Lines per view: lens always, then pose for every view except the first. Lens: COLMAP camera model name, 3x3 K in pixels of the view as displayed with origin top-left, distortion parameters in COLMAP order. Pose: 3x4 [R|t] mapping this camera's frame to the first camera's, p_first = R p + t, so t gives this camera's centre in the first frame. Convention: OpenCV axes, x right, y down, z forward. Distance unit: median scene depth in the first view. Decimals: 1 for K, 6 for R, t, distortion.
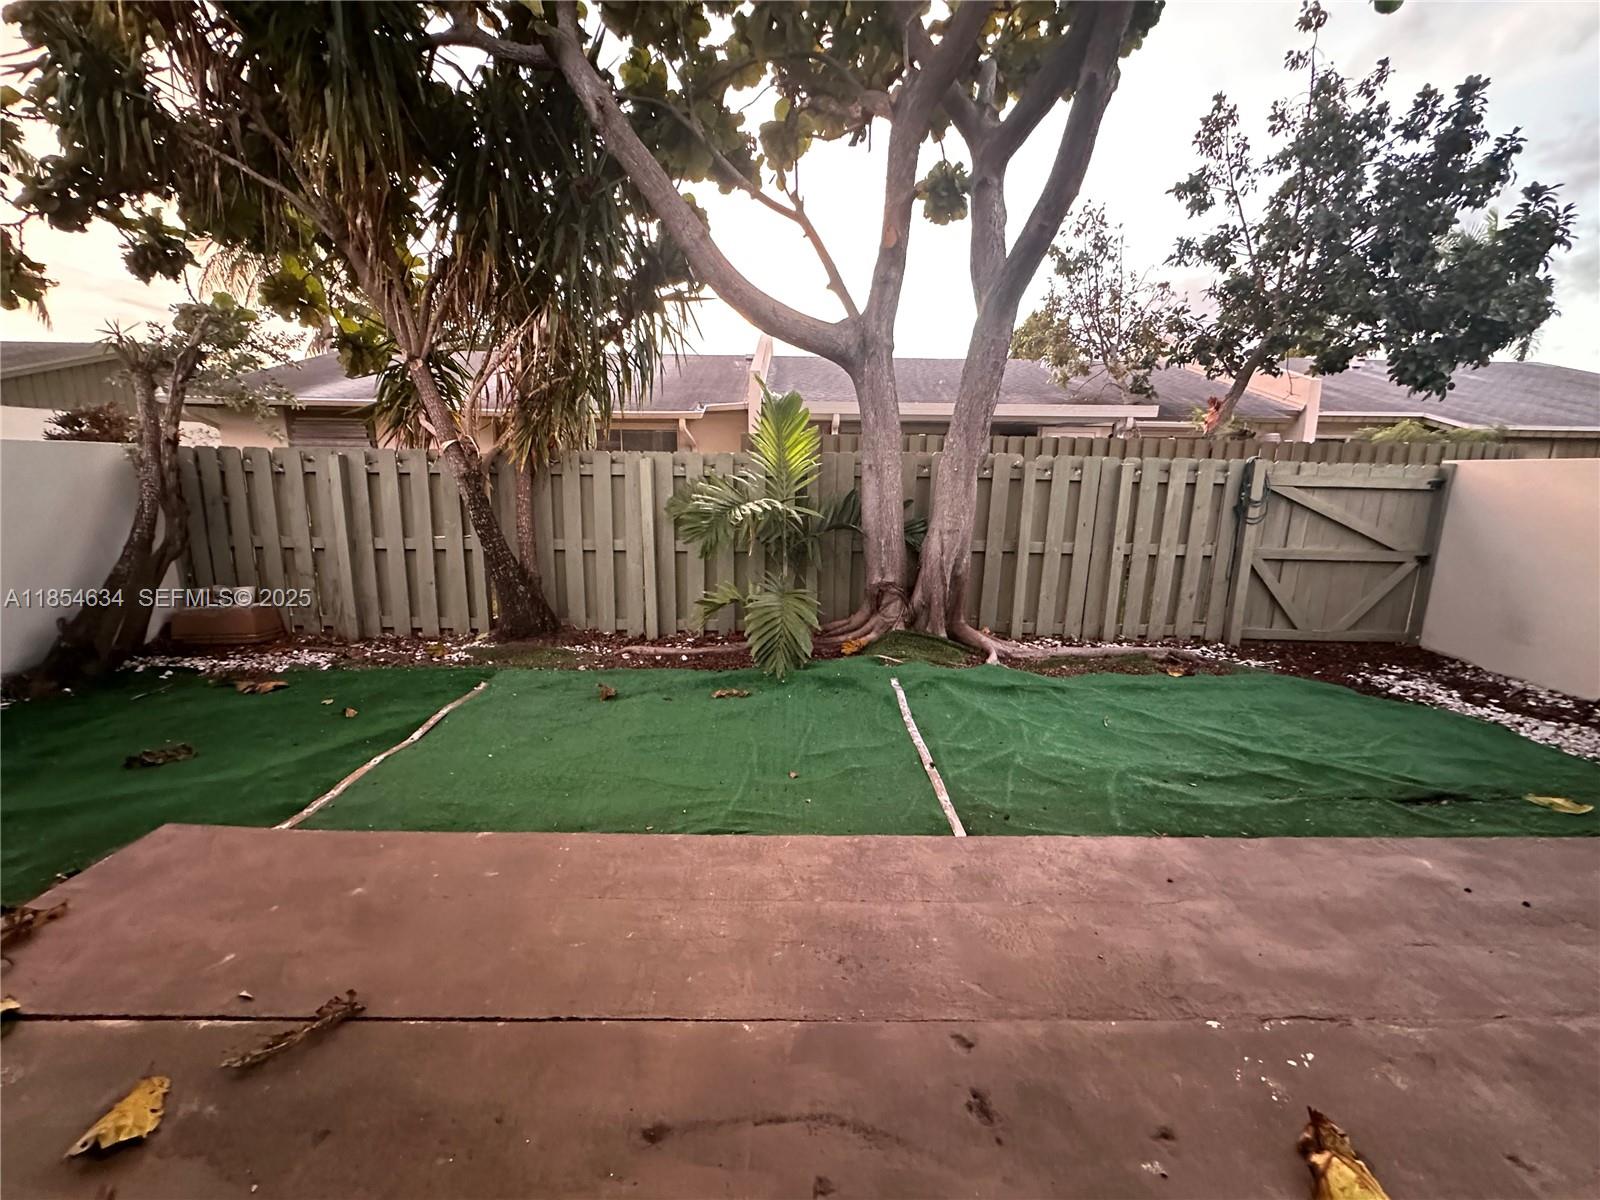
lens RADIAL K [[638.3, 0, 800.1], [0, 638.3, 597.6], [0, 0, 1]] dist [-0.003720, 0.000359]
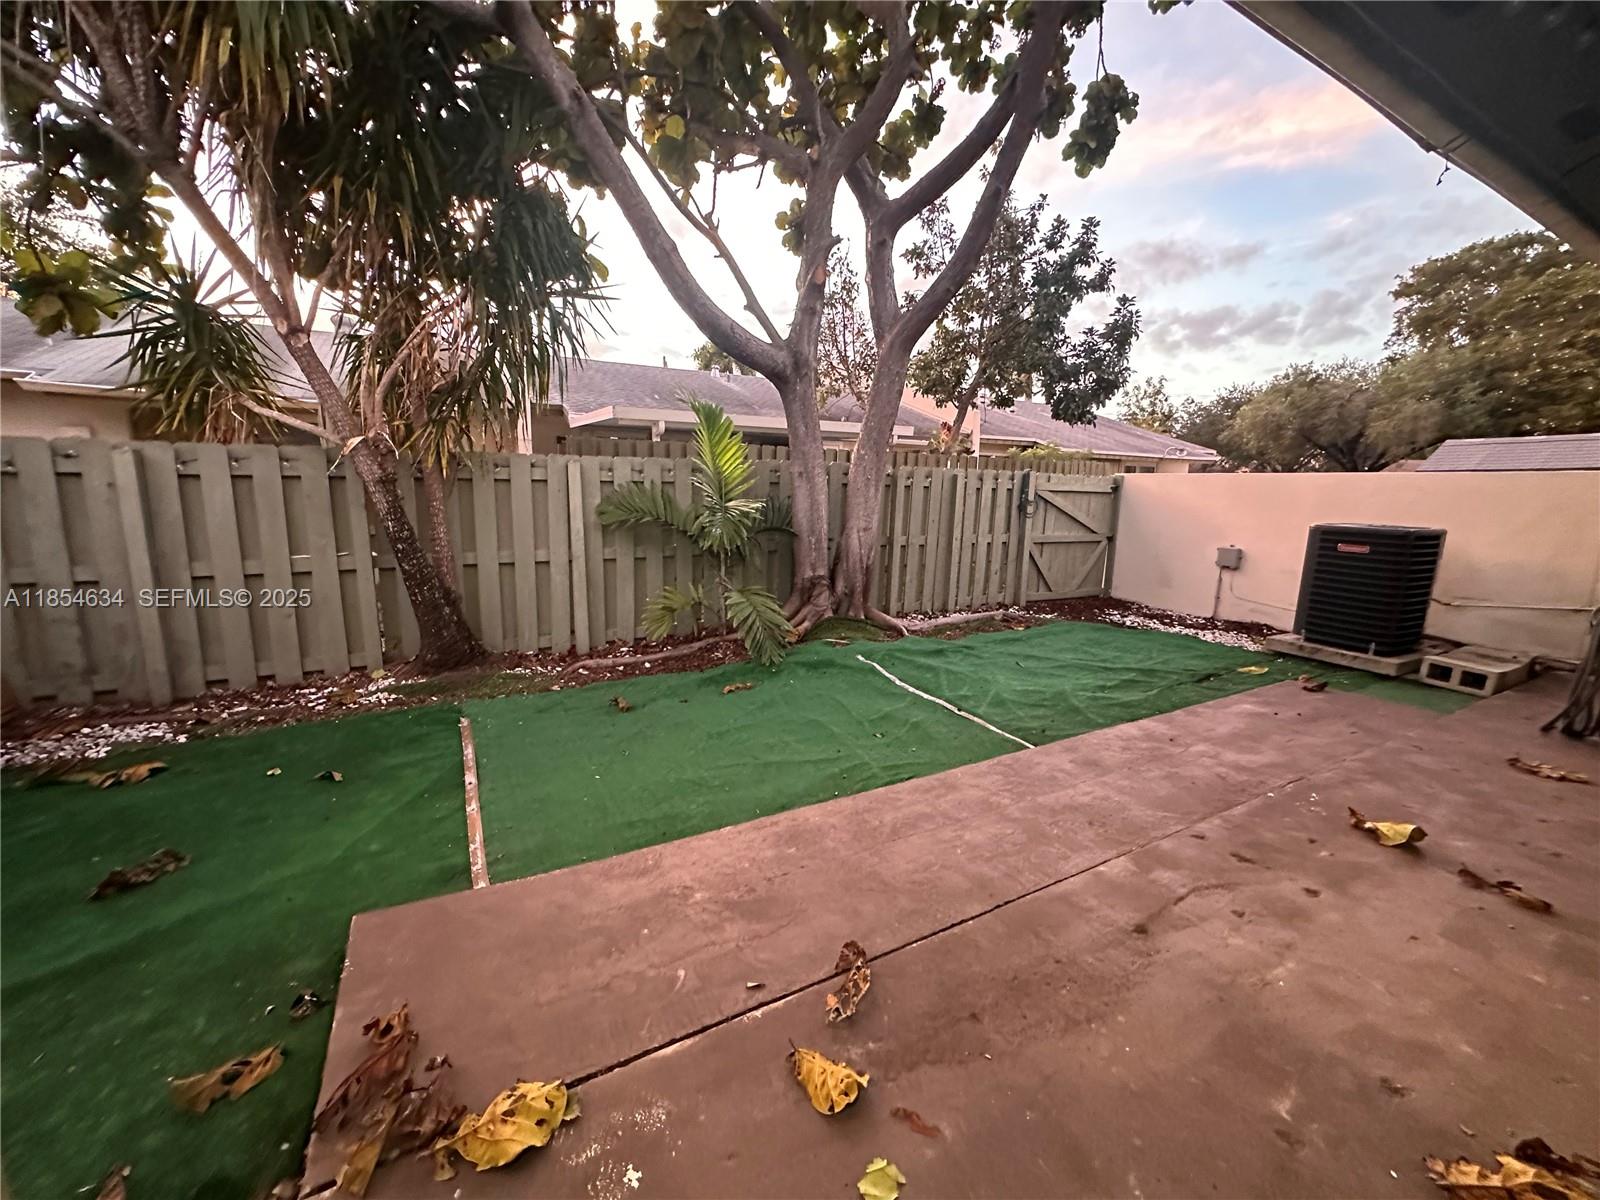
lens RADIAL K [[638.3, 0, 800.1], [0, 638.3, 597.6], [0, 0, 1]] dist [-0.003720, 0.000359]
pose [[0.879897, -0.080460, 0.468303, -0.426255], [0.084819, 0.996326, 0.011815, -0.001205], [-0.467533, 0.029325, 0.883489, 0.012975]]
